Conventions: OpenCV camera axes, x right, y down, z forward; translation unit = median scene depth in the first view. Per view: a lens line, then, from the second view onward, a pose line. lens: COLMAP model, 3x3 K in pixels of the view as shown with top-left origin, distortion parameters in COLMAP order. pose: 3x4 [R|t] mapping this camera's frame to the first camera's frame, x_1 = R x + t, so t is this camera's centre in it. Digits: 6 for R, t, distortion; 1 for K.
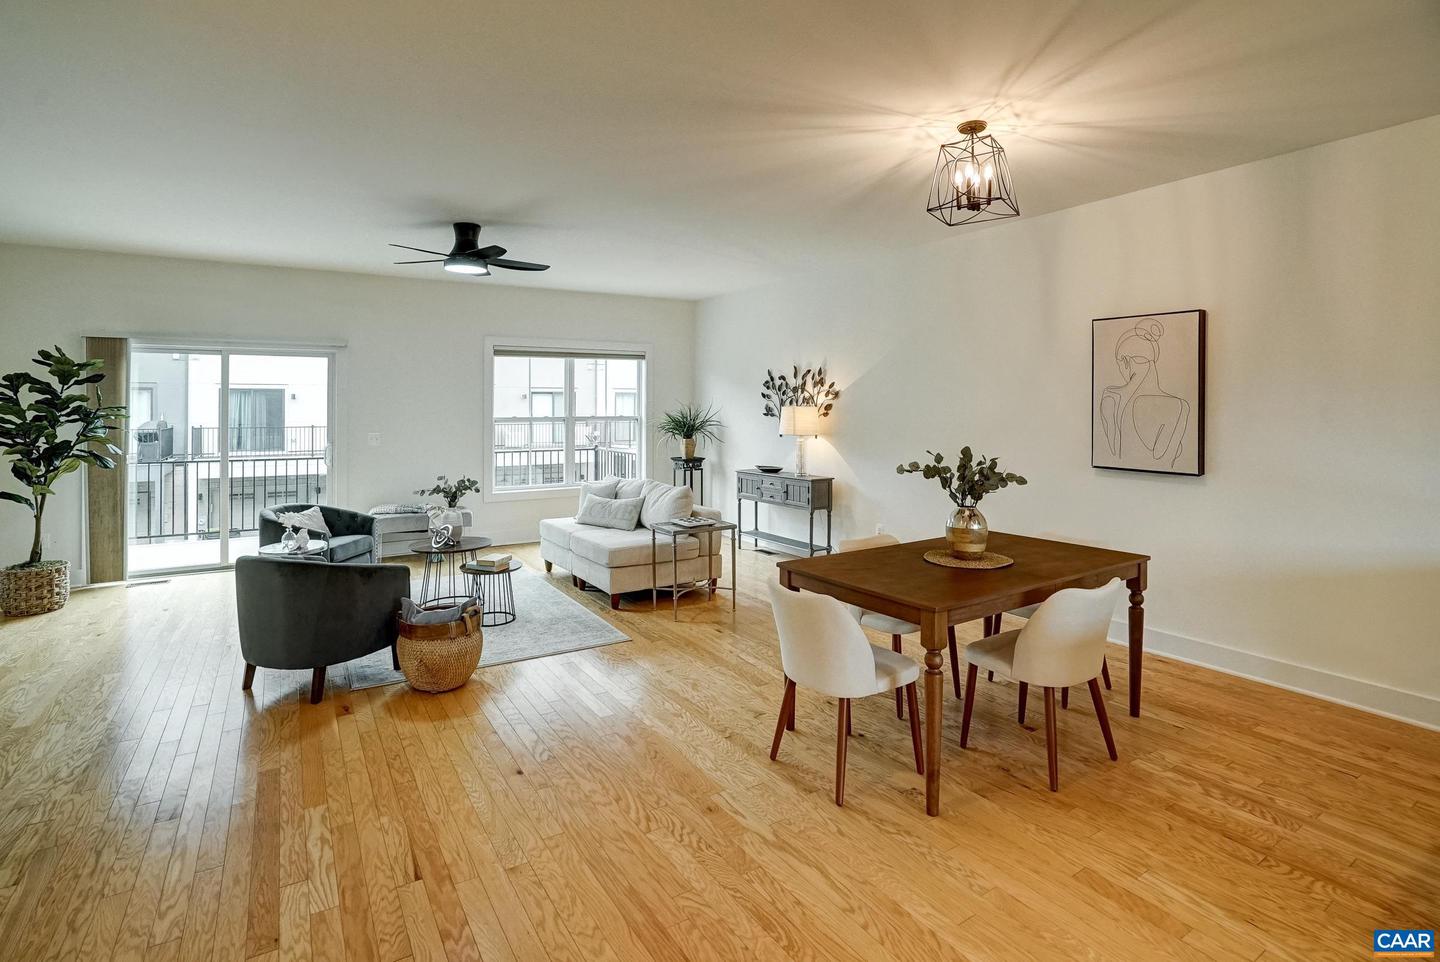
lens RADIAL K [[717.6, 0, 661.1], [0, 717.6, 411.7], [0, 0, 1]] dist [-0.028269, 0.011562]
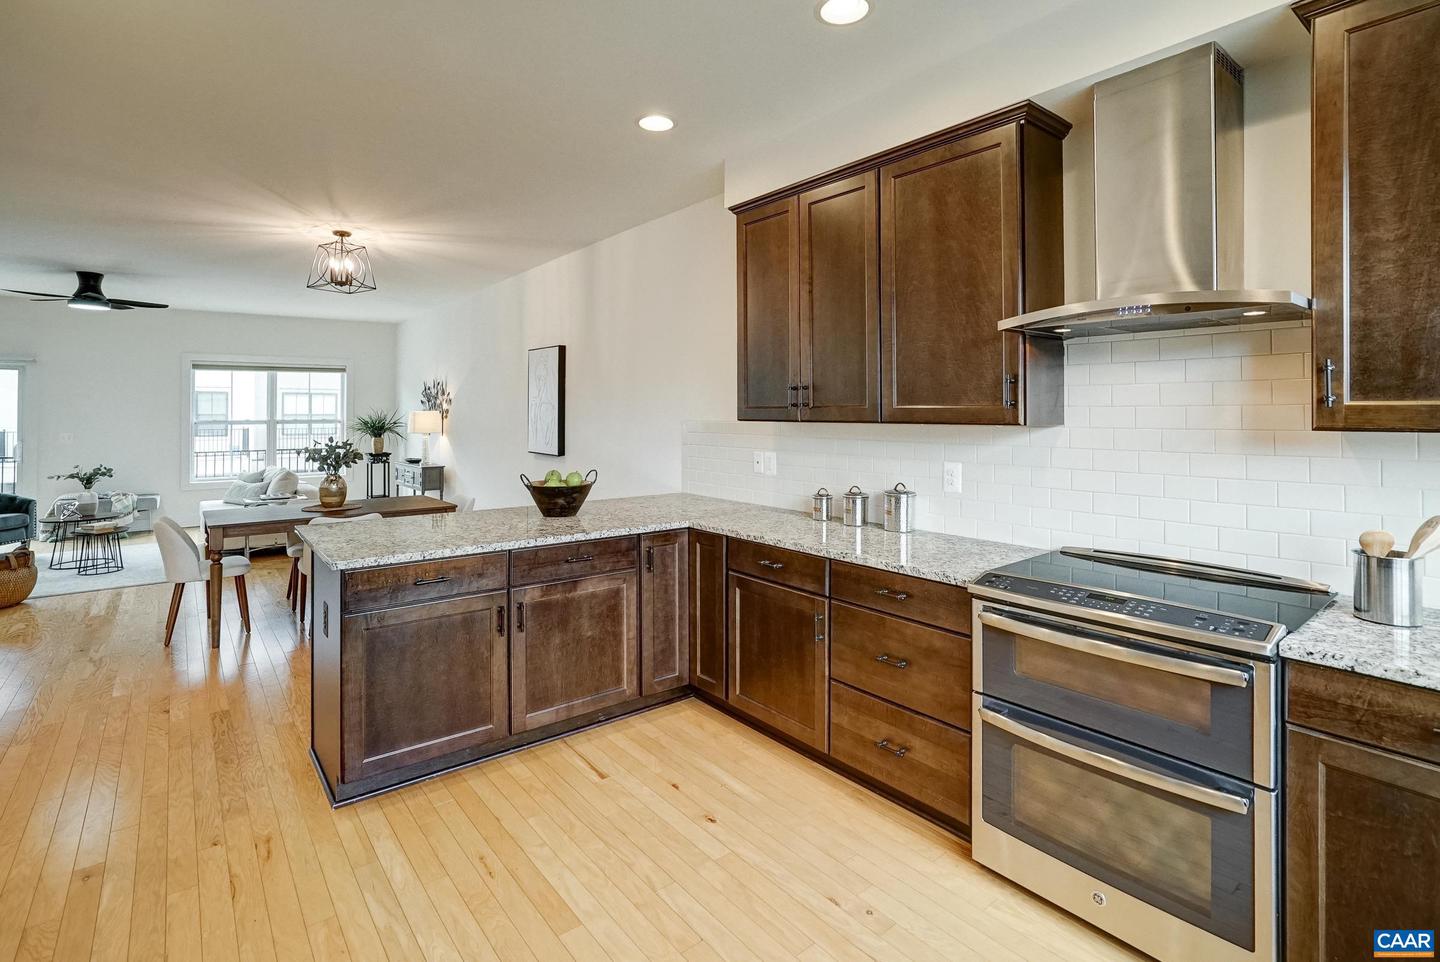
lens RADIAL K [[717.6, 0, 710.1], [0, 717.6, 410.6], [0, 0, 1]] dist [-0.028269, 0.011562]
pose [[0.990553, -0.002421, 0.137108, 0.614589], [0.003587, 0.999959, -0.008258, 0.005535], [-0.137083, 0.008672, 0.990522, -0.399519]]
